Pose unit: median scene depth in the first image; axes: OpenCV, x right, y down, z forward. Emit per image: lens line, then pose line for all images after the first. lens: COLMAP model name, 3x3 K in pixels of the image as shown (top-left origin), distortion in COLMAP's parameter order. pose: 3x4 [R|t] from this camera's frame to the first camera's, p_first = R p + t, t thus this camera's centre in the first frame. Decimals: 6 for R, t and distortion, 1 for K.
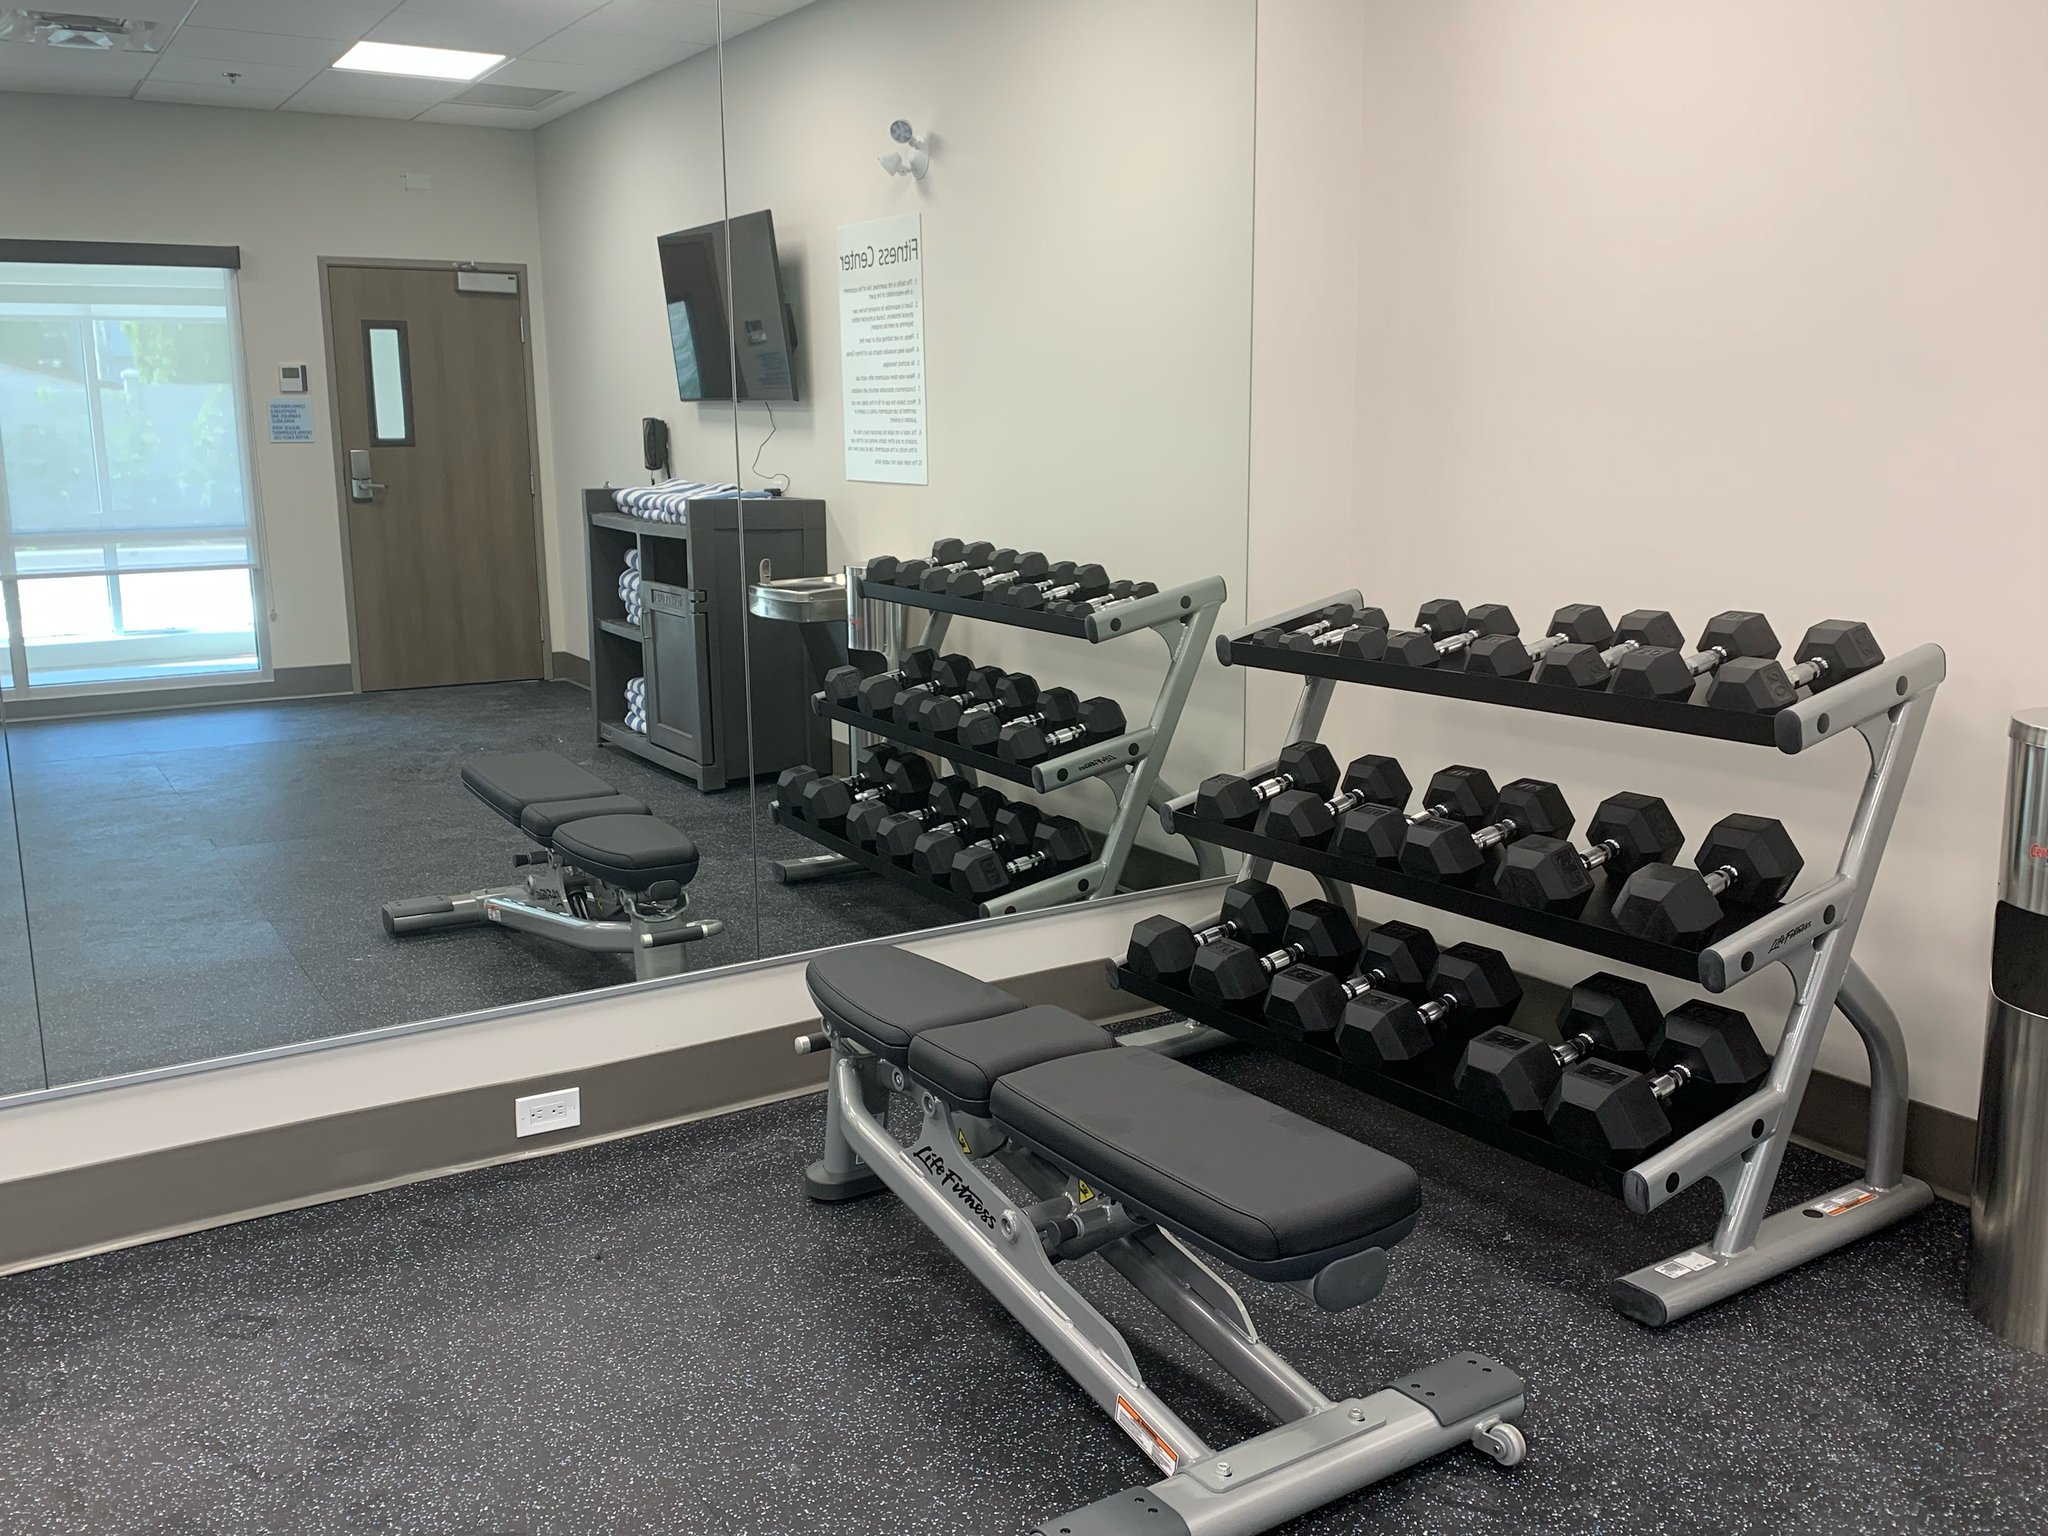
lens RADIAL K [[1736.5, 0, 1024.0], [0, 1736.5, 768.0], [0, 0, 1]] dist [0.055533, -0.119600]
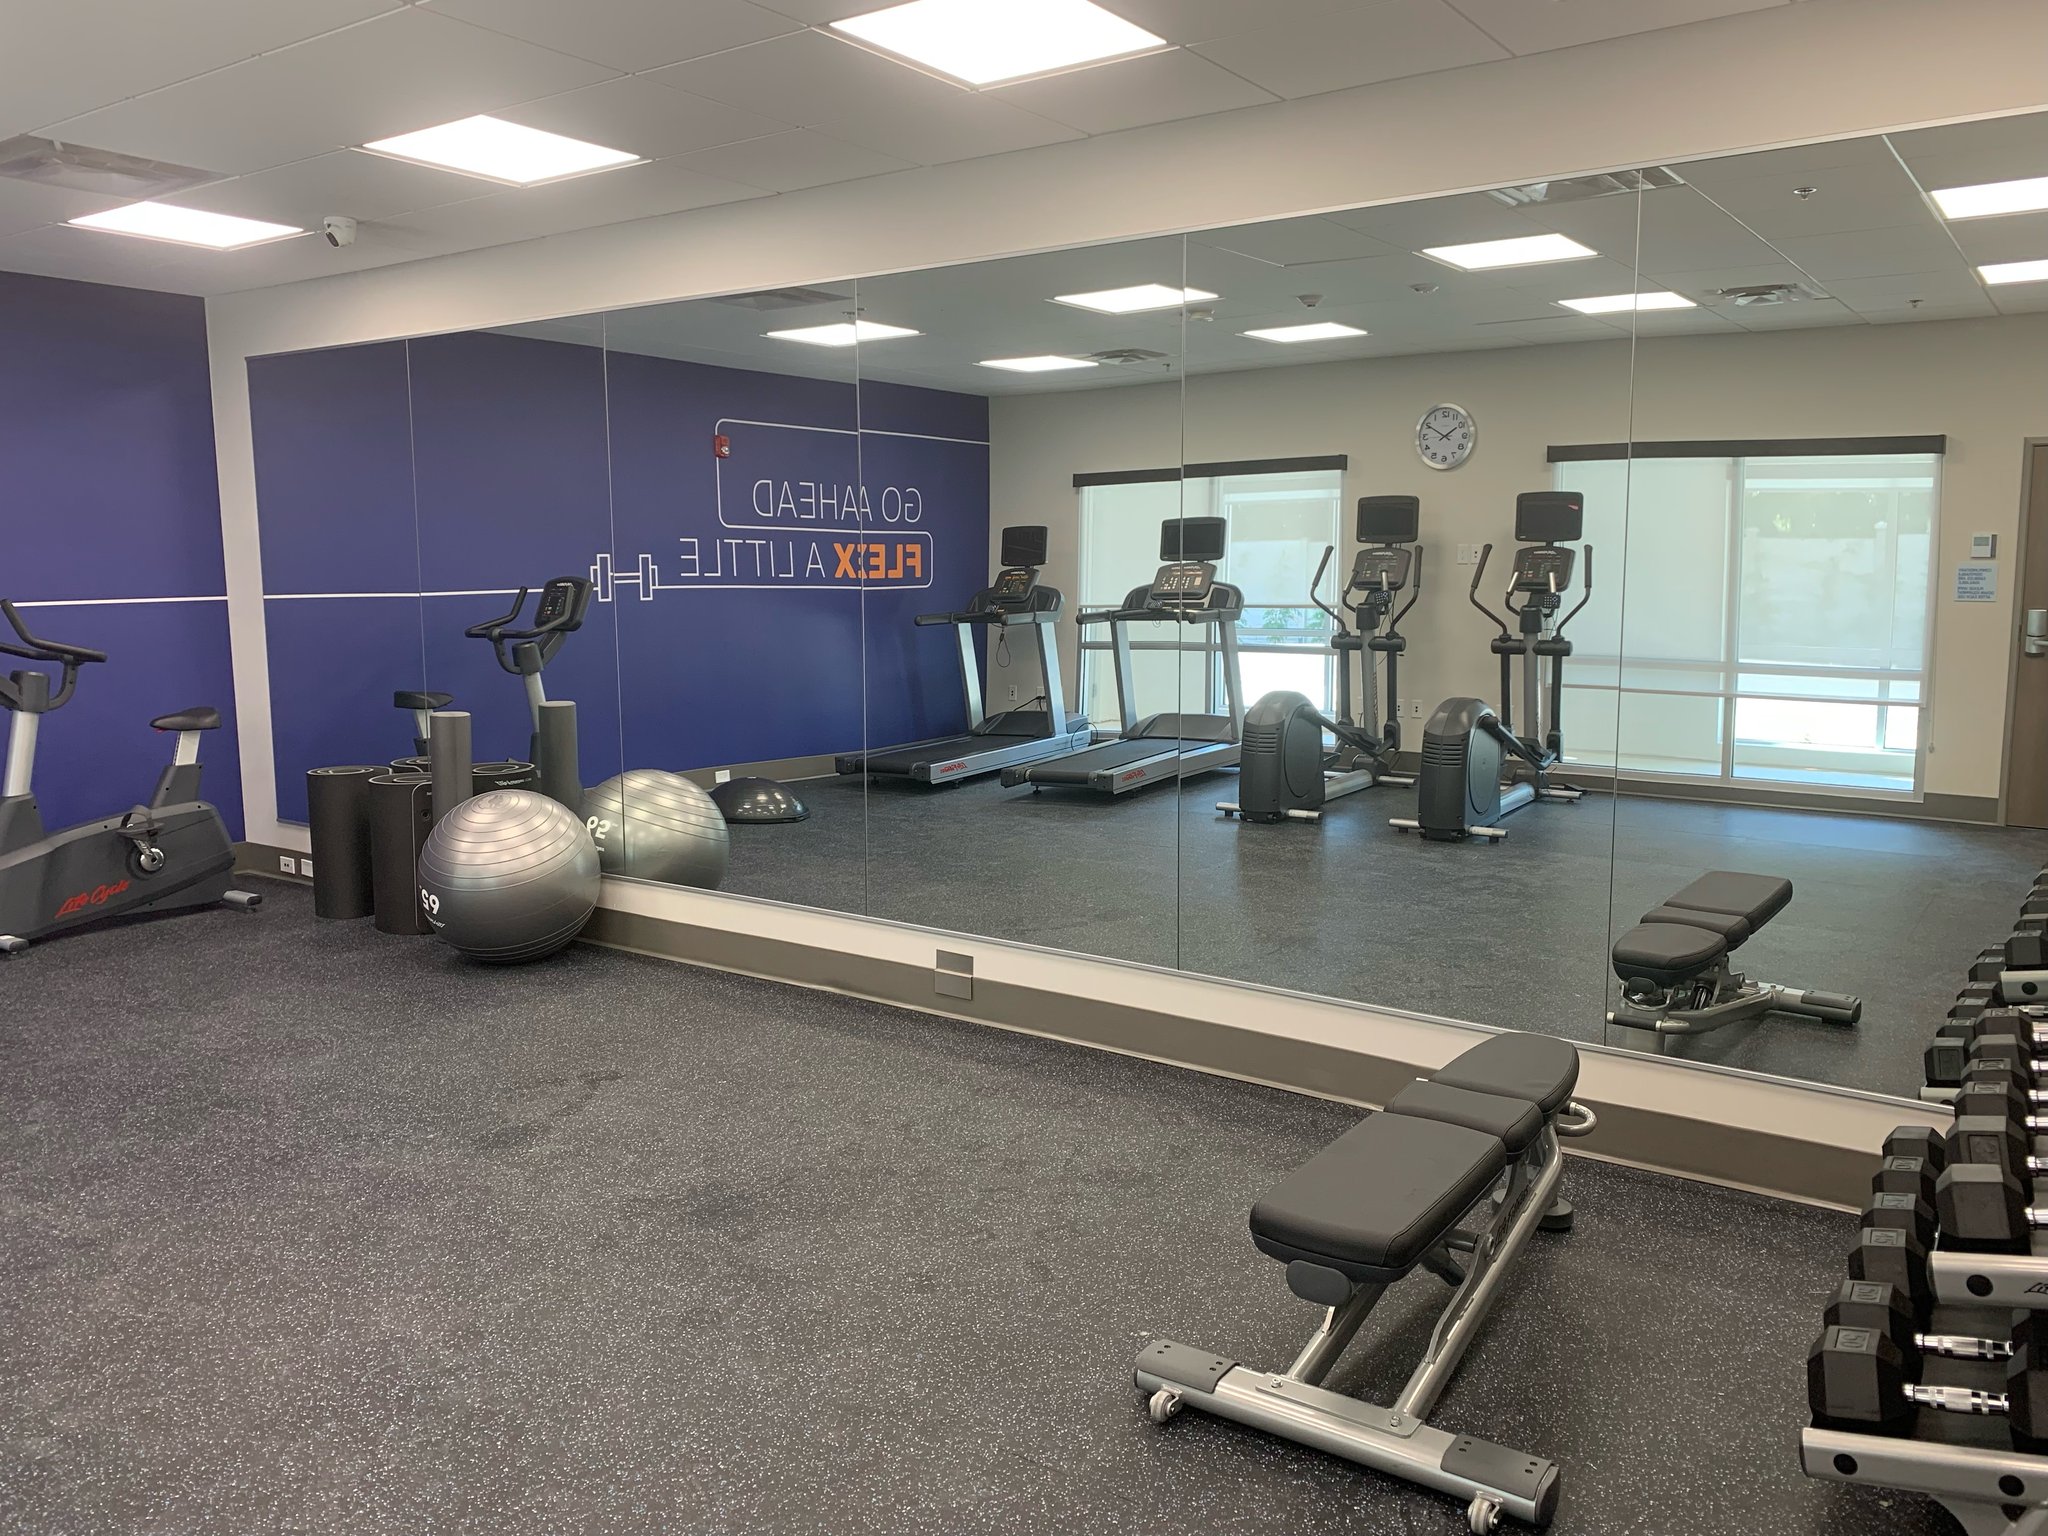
lens RADIAL K [[1524.7, 0, 1049.2], [0, 1524.7, 758.4], [0, 0, 1]] dist [-0.004125, -0.008677]
pose [[0.401746, 0.129321, -0.906574, 0.258249], [-0.181265, 0.981621, 0.059699, -0.034596], [0.897632, 0.140346, 0.417804, 0.052119]]
